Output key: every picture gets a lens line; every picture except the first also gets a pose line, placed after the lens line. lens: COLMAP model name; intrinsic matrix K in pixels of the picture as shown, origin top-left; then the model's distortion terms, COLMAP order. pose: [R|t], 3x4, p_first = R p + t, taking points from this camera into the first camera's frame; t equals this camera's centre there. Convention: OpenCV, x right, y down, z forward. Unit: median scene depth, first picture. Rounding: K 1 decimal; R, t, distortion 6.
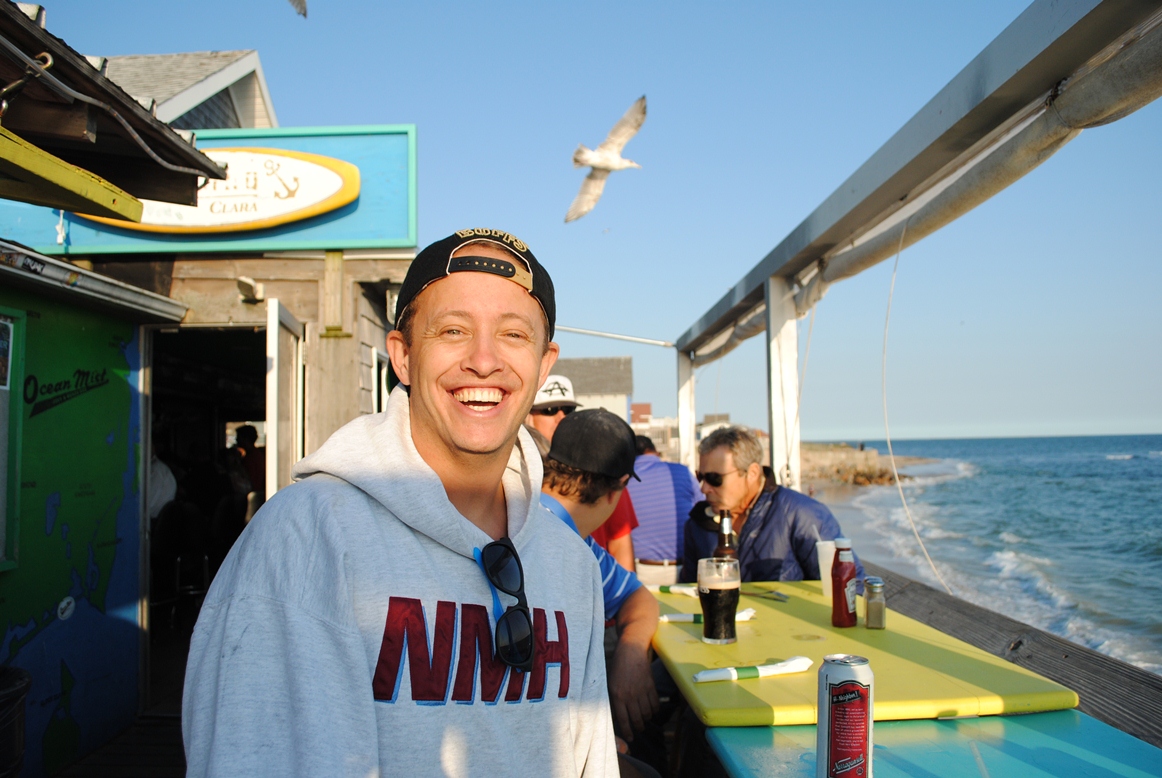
lens RADIAL K [[912.9, 0, 581.0], [0, 912.9, 389.0], [0, 0, 1]] dist [-0.067626, 0.004954]
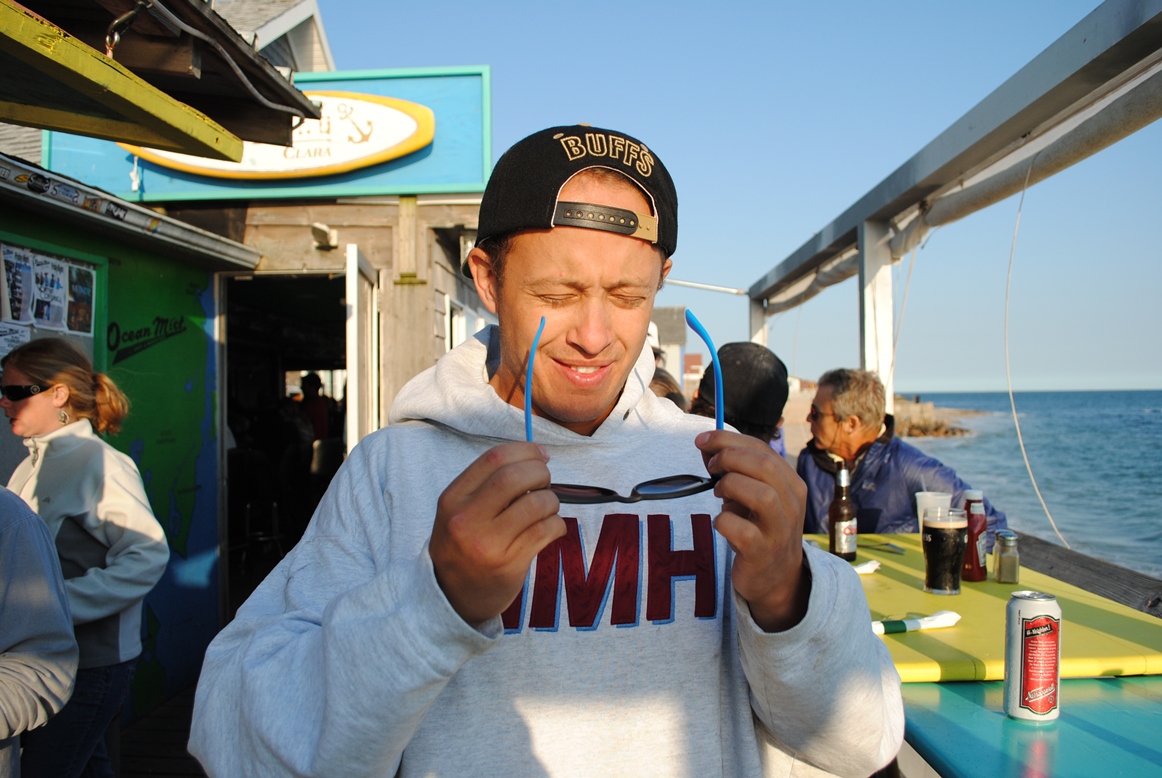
lens RADIAL K [[915.5, 0, 581.0], [0, 915.5, 389.0], [0, 0, 1]] dist [-0.071197, 0.006561]
pose [[0.998700, 0.004854, -0.050735, -0.035209], [-0.002110, 0.998538, 0.054014, 0.003149], [0.050923, -0.053837, 0.997250, 0.013031]]
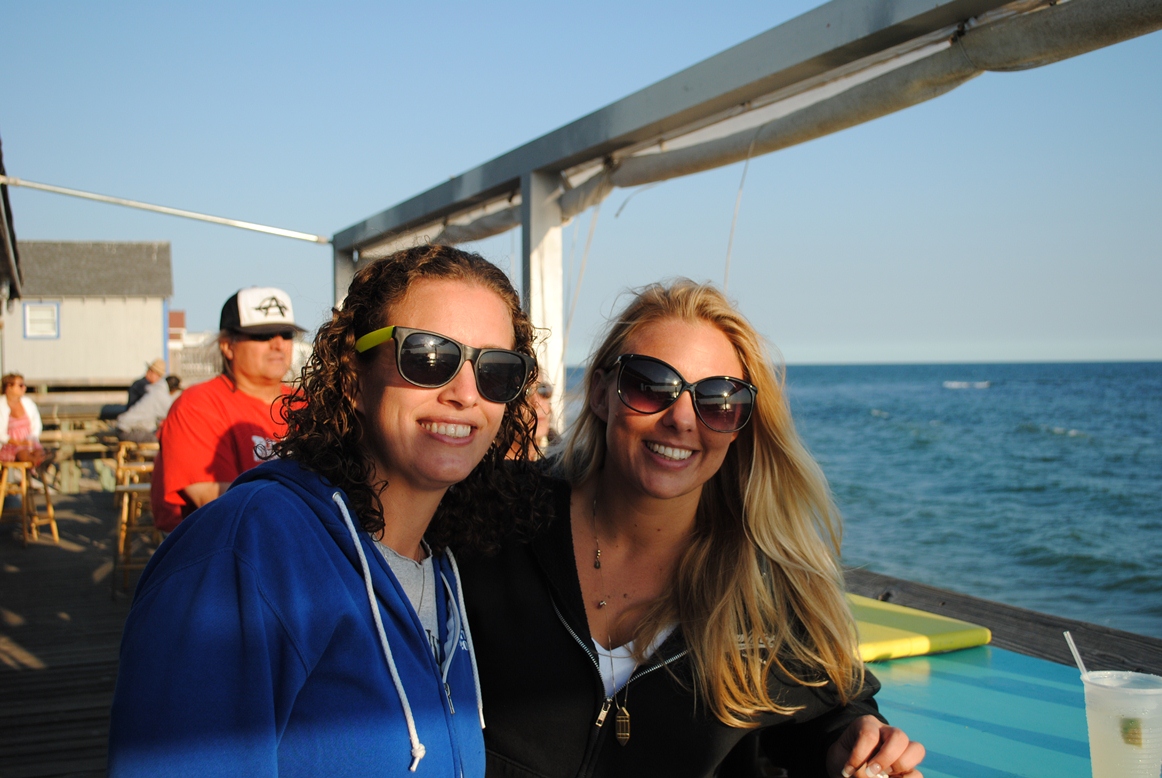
lens RADIAL K [[1318.6, 0, 581.0], [0, 1318.6, 389.0], [0, 0, 1]] dist [-0.027067, -0.020637]
pose [[0.925966, 0.004521, 0.377581, -0.152095], [-0.031975, 0.997276, 0.066475, -0.009520], [-0.376252, -0.073627, 0.923588, -0.074648]]
